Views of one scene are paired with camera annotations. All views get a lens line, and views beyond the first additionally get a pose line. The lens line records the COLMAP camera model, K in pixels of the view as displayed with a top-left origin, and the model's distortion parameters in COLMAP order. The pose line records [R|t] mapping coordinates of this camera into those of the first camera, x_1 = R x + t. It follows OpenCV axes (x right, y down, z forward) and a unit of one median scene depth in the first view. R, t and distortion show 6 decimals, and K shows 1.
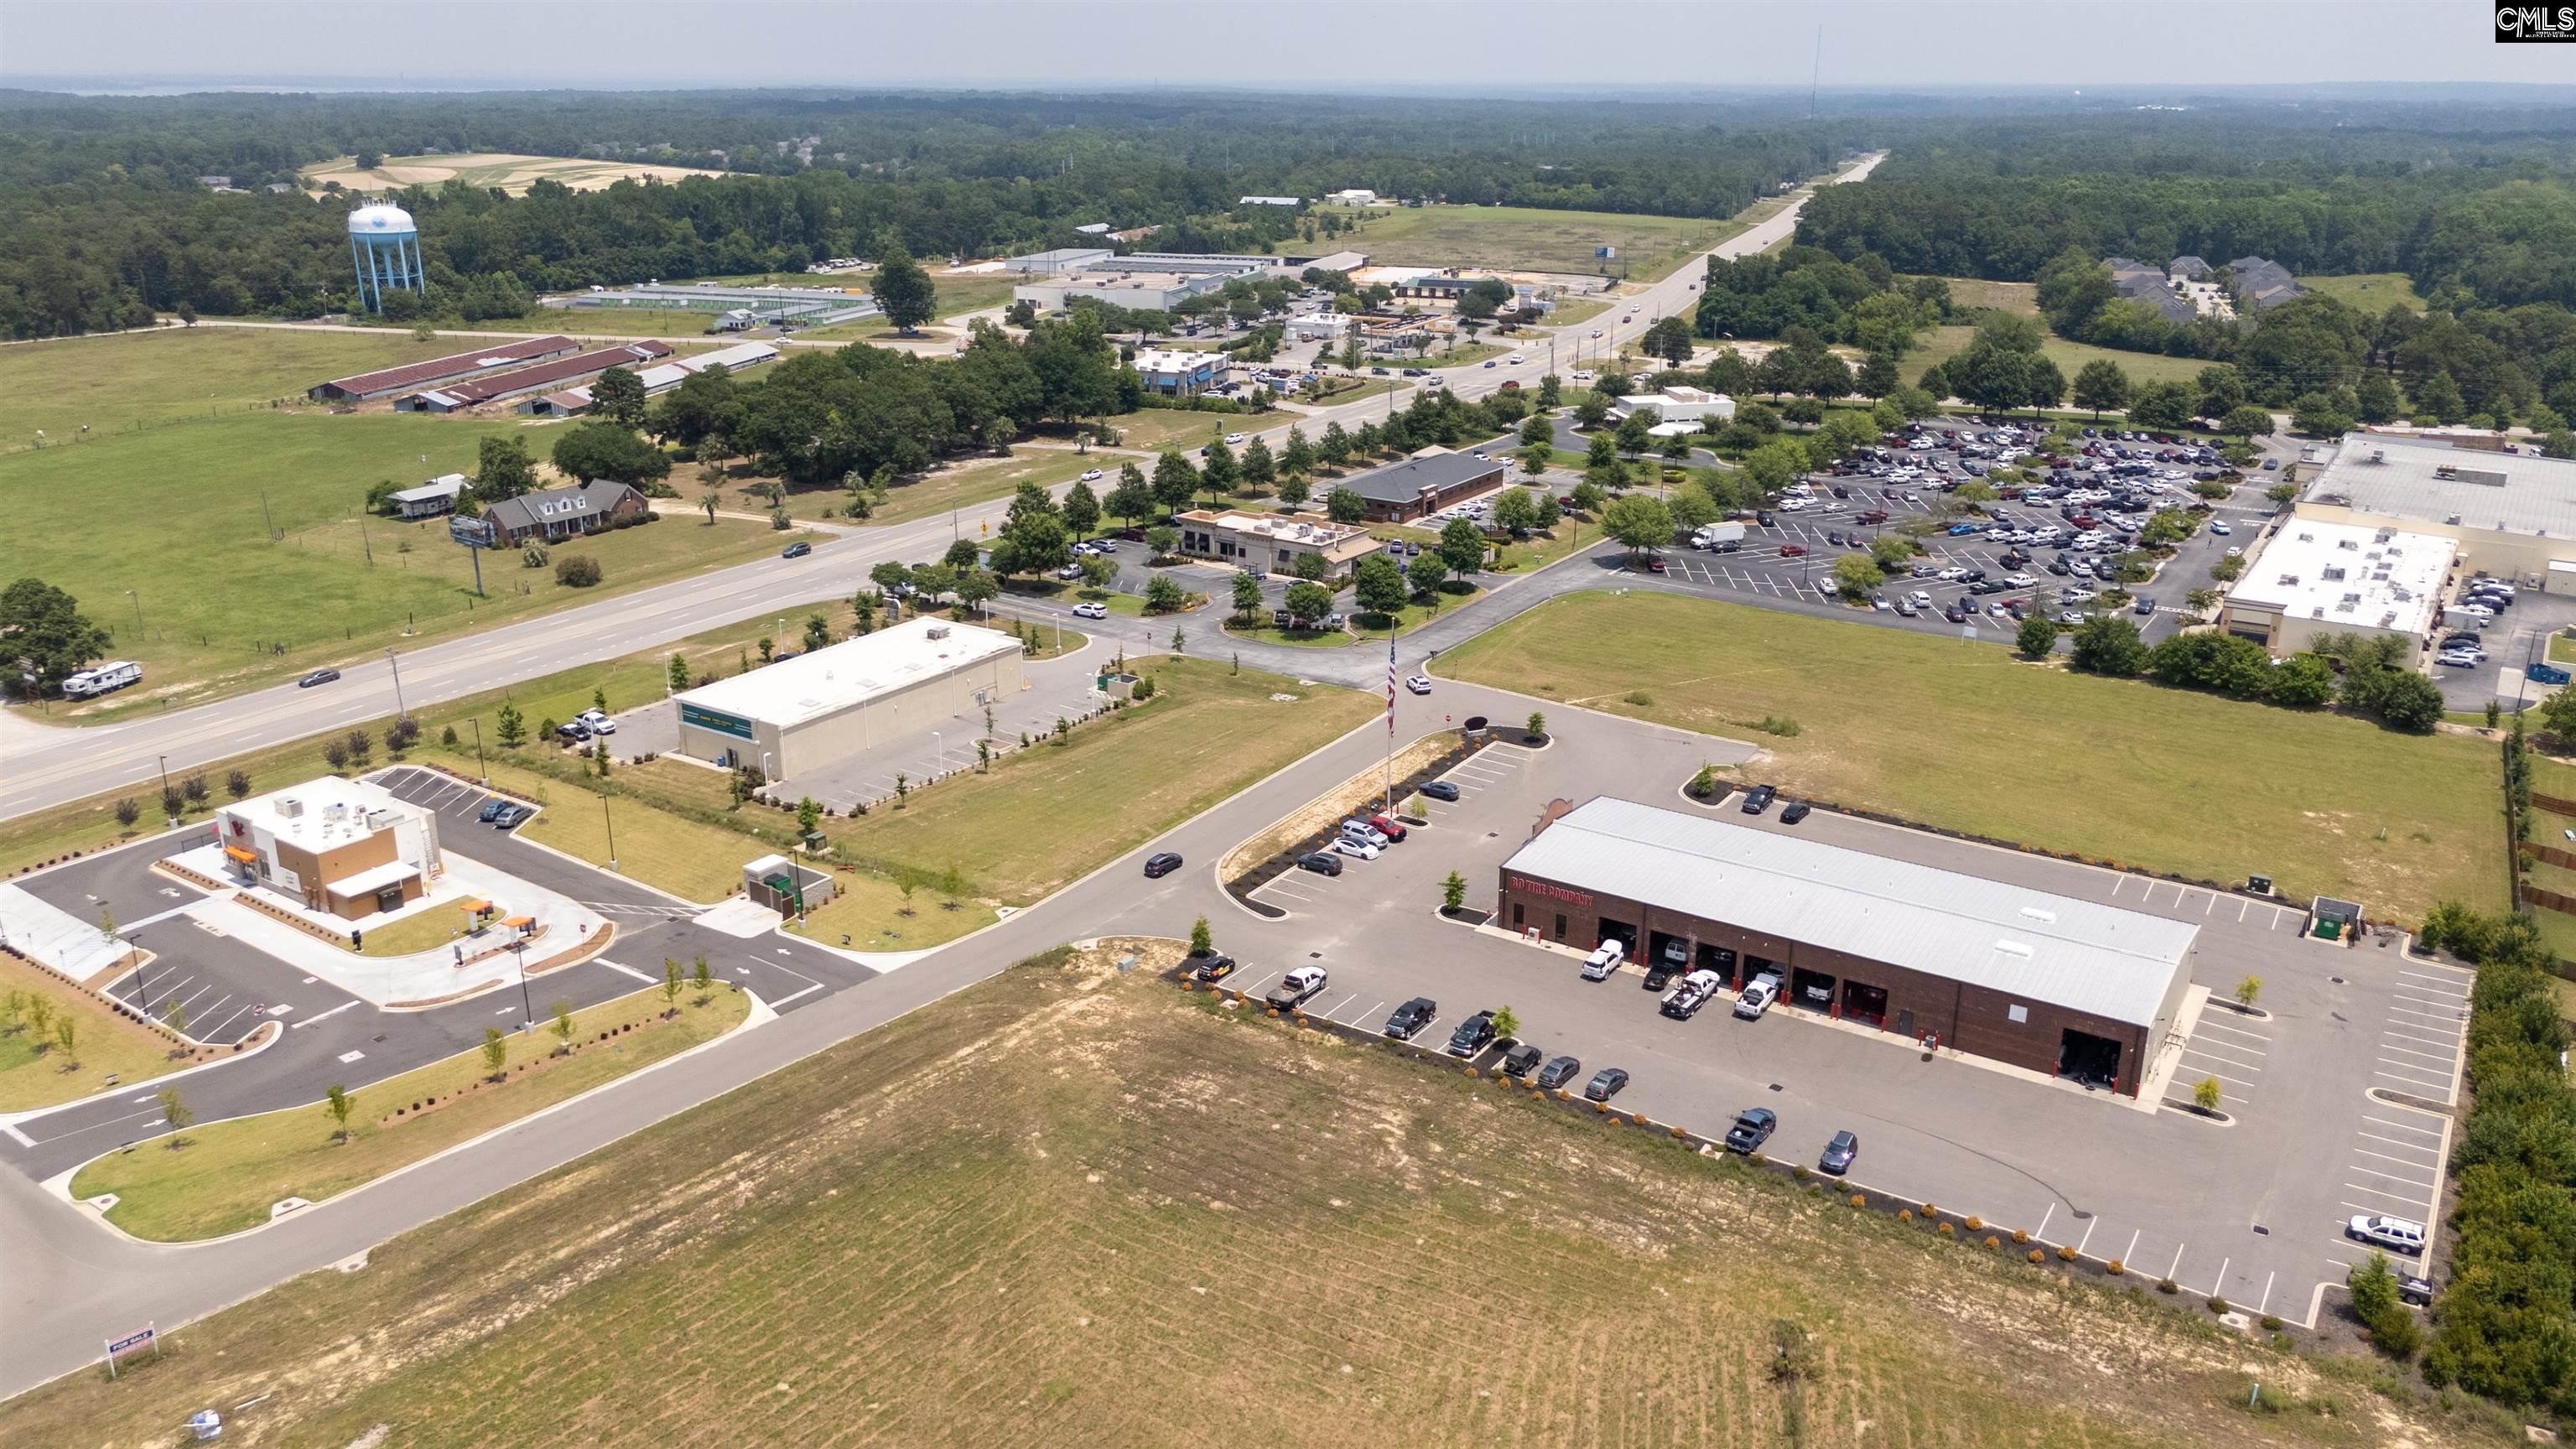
lens RADIAL K [[1911.1, 0, 1288.0], [0, 1911.1, 724.5], [0, 0, 1]] dist [0.070622, -0.082854]
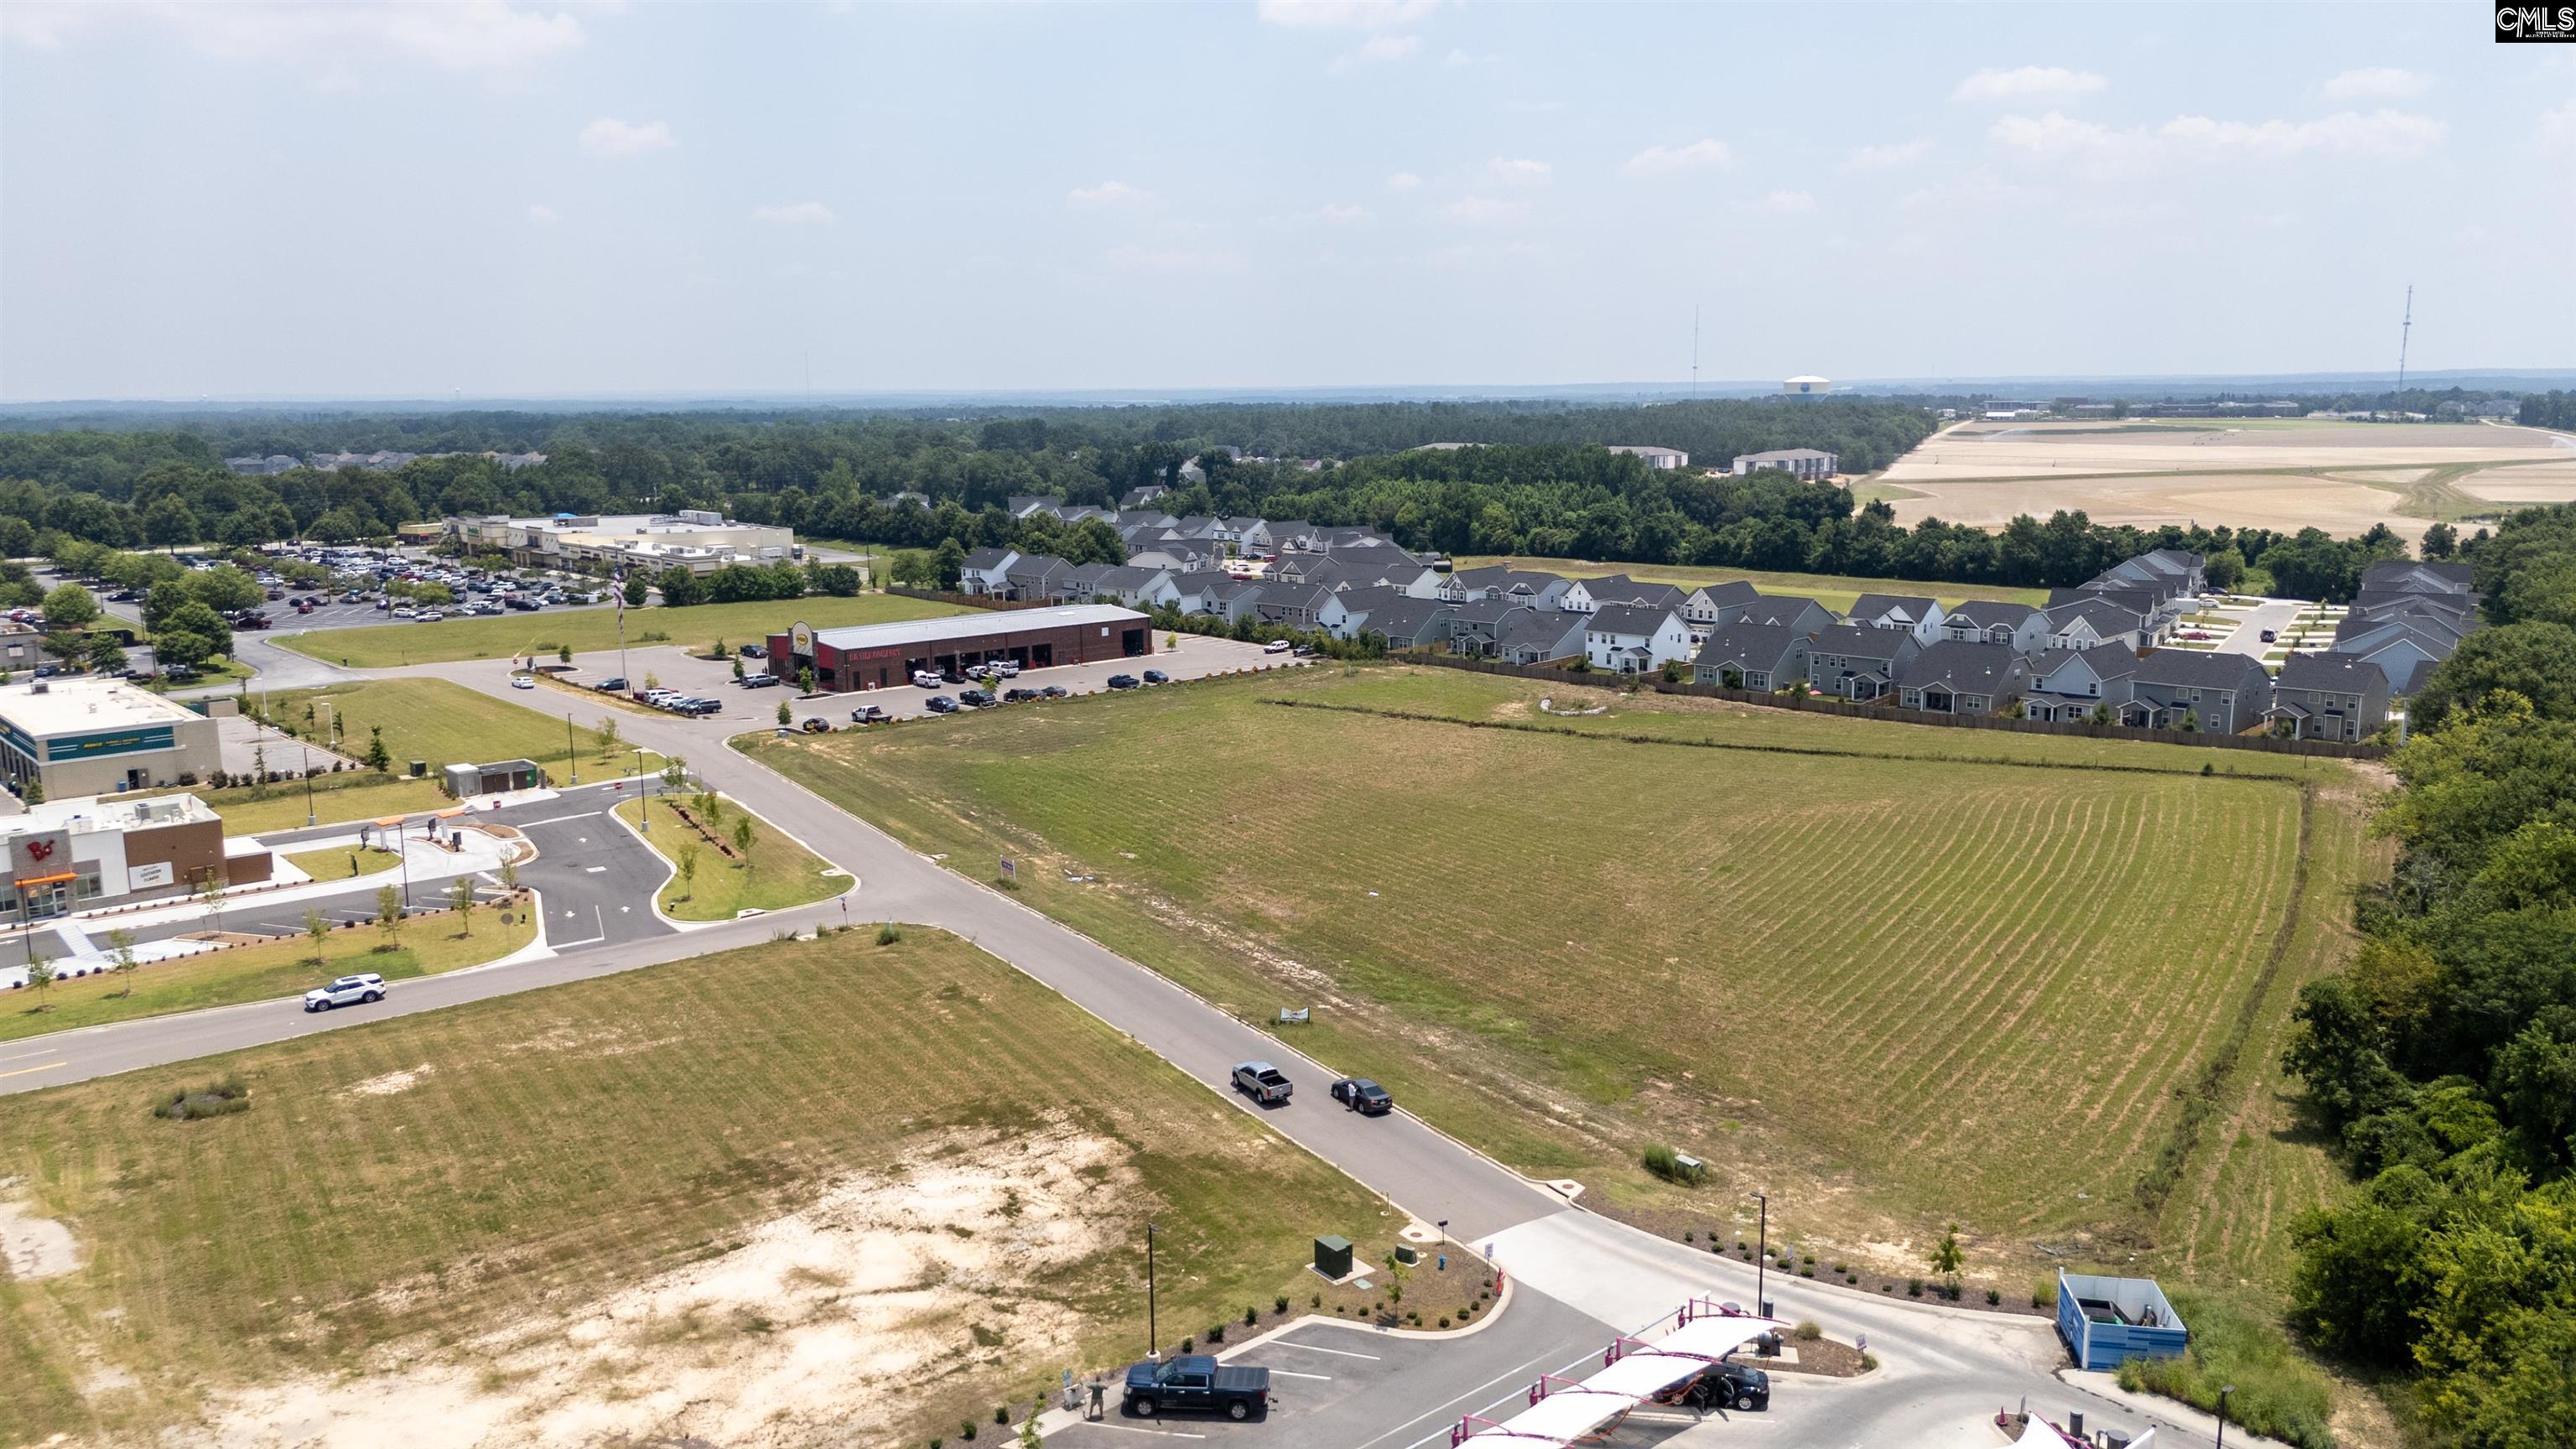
lens RADIAL K [[1911.1, 0, 1288.0], [0, 1911.1, 724.5], [0, 0, 1]] dist [0.070622, -0.082854]
pose [[0.245452, -0.175839, 0.953328, -1.454135], [0.315448, 0.944378, 0.092970, 0.113012], [-0.916649, 0.277906, 0.287267, 0.272012]]
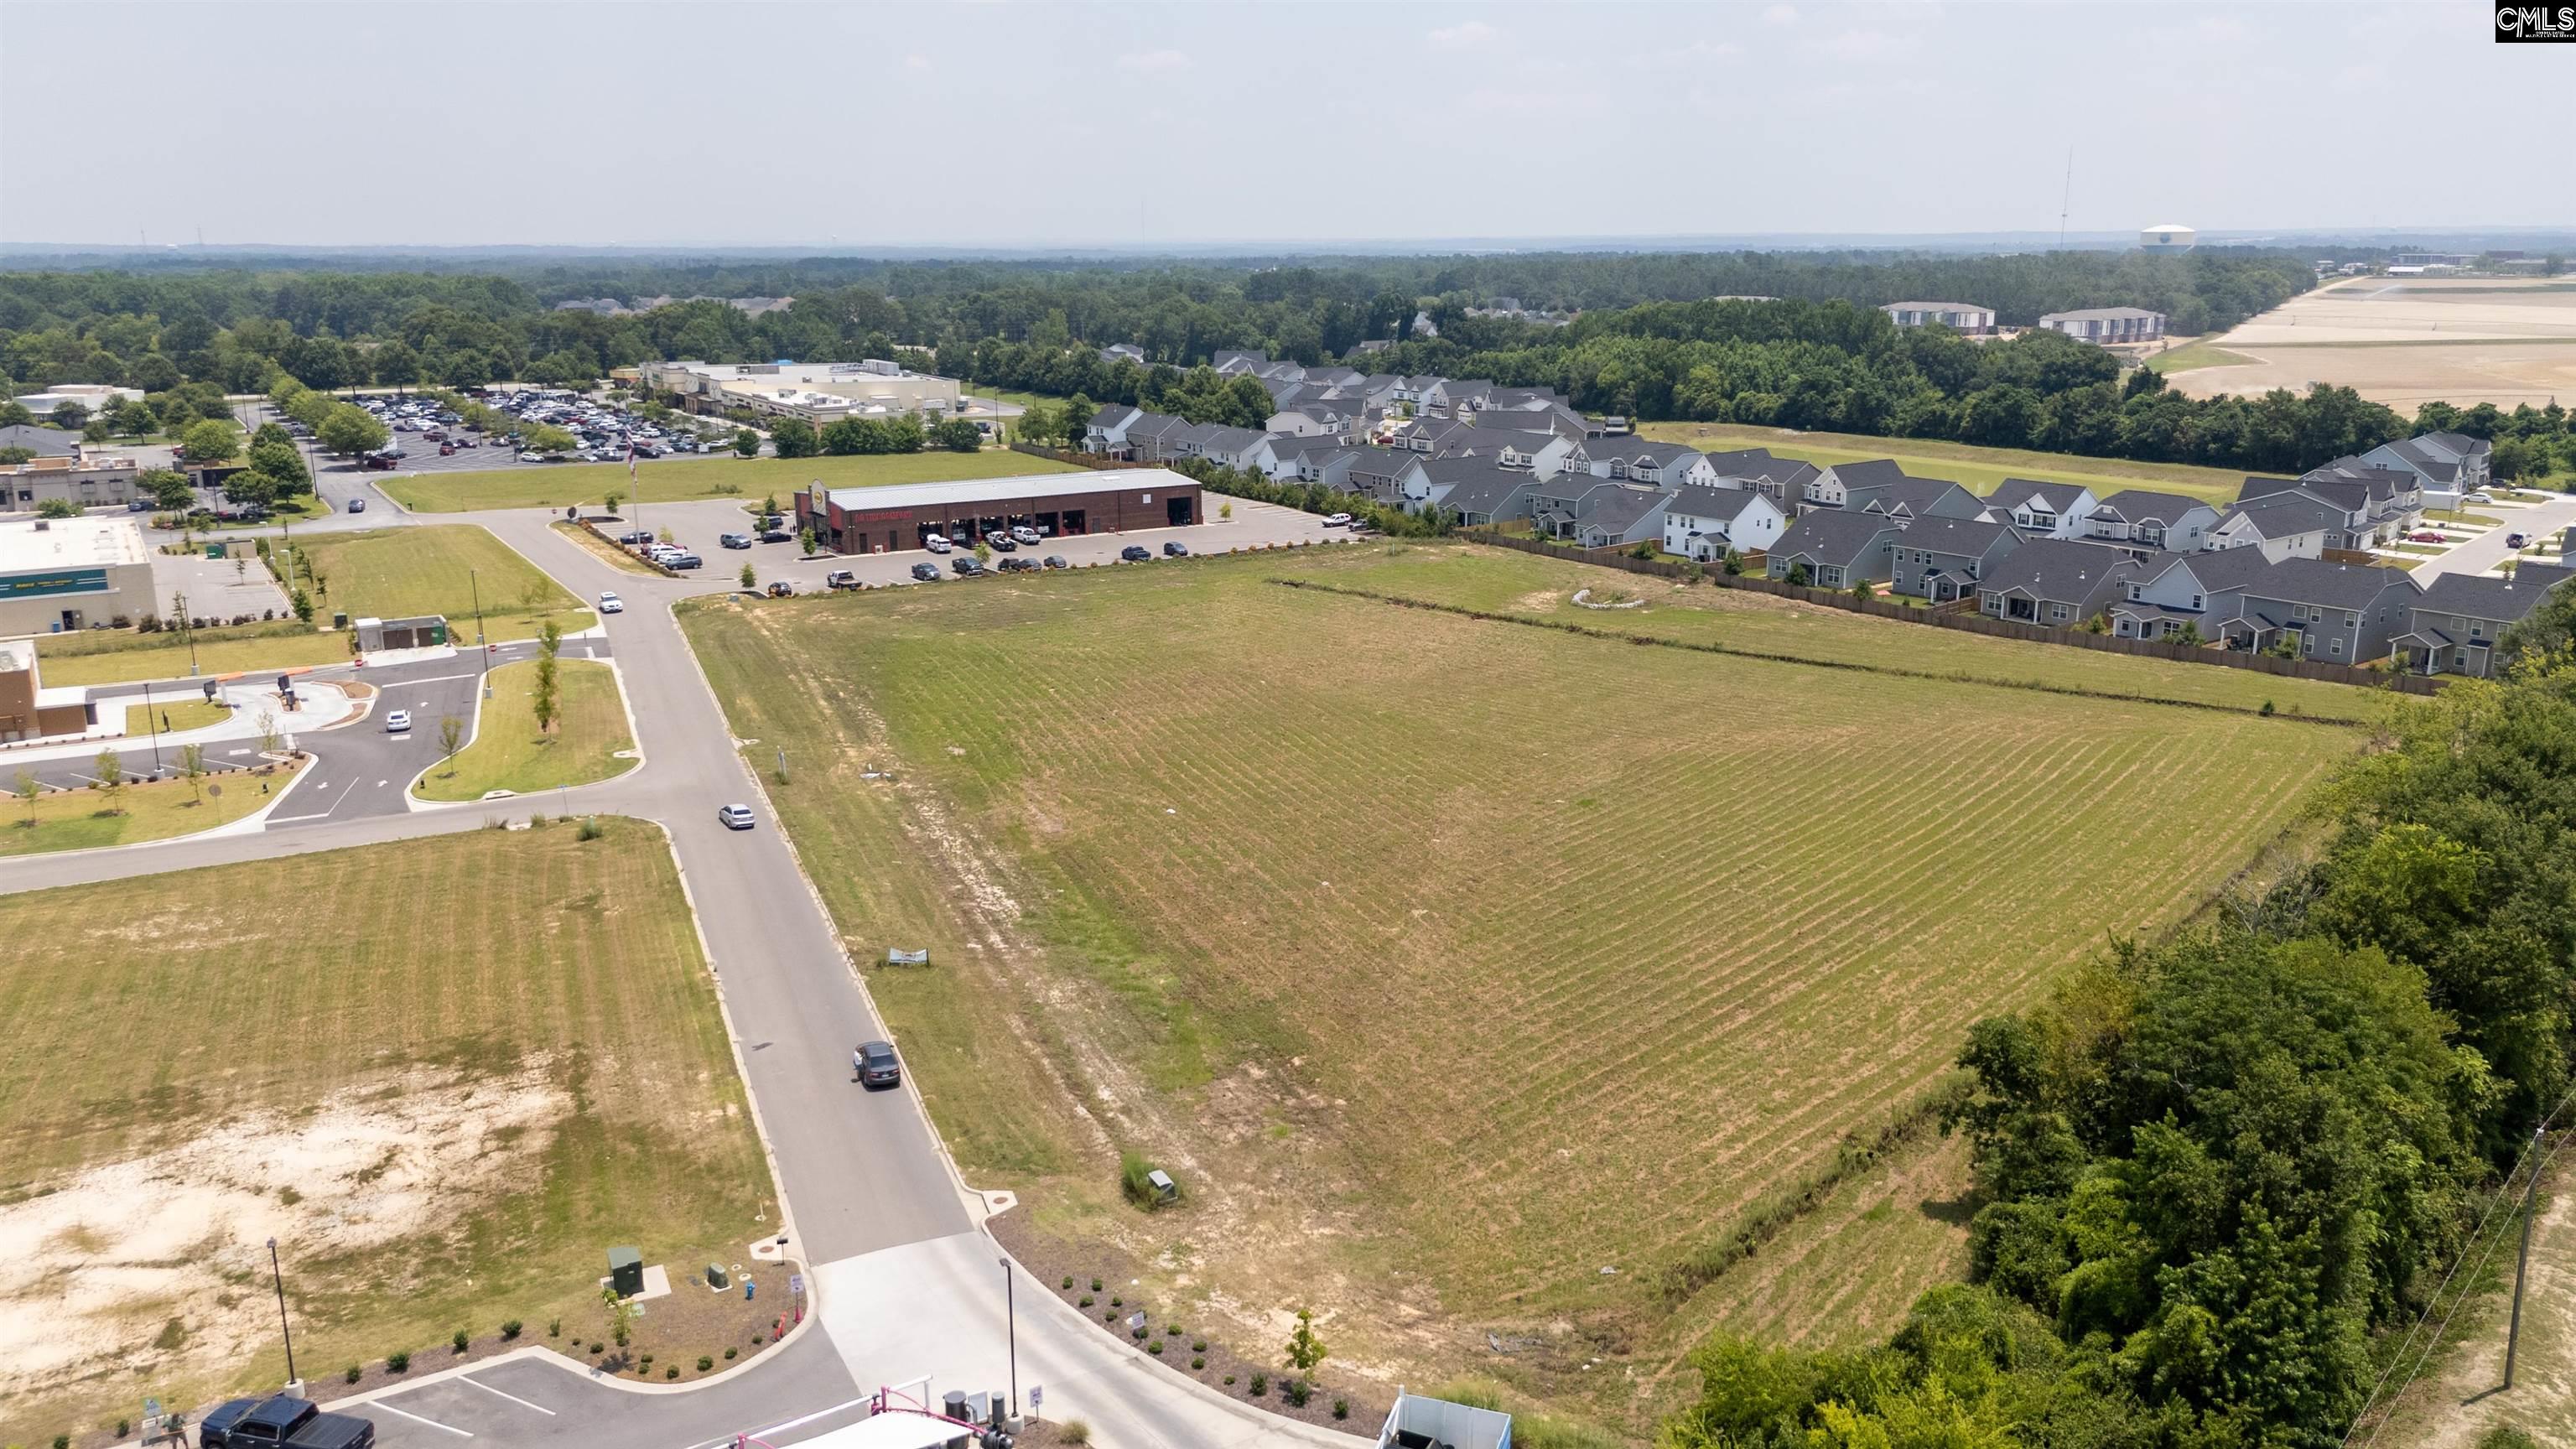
lens RADIAL K [[1911.1, 0, 1288.0], [0, 1911.1, 724.5], [0, 0, 1]] dist [0.070622, -0.082854]
pose [[0.420029, -0.229962, 0.877891, -1.239349], [0.292440, 0.950058, 0.108947, 0.191647], [-0.859101, 0.210970, 0.466302, 0.045686]]
